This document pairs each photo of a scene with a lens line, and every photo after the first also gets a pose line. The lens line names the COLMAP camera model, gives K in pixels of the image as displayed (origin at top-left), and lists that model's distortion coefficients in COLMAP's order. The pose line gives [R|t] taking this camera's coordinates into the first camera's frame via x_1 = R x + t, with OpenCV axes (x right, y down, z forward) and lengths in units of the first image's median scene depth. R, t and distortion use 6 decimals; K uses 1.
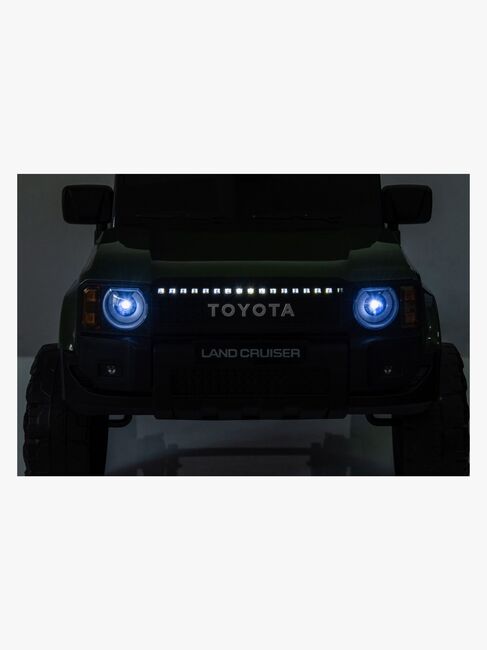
lens RADIAL K [[1497.0, 0, 243.5], [0, 1497.0, 325.0], [0, 0, 1]] dist [0.484822, 0.009523]
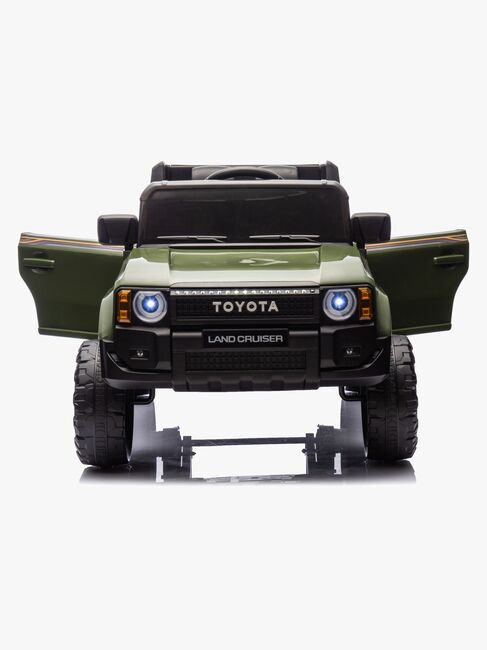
lens RADIAL K [[1497.0, 0, 243.5], [0, 1497.0, 325.0], [0, 0, 1]] dist [0.484822, 0.009523]
pose [[0.999916, -0.009421, -0.008952, 0.014937], [0.009251, 0.999780, -0.018838, 0.031112], [0.009127, 0.018753, 0.999782, -0.324263]]
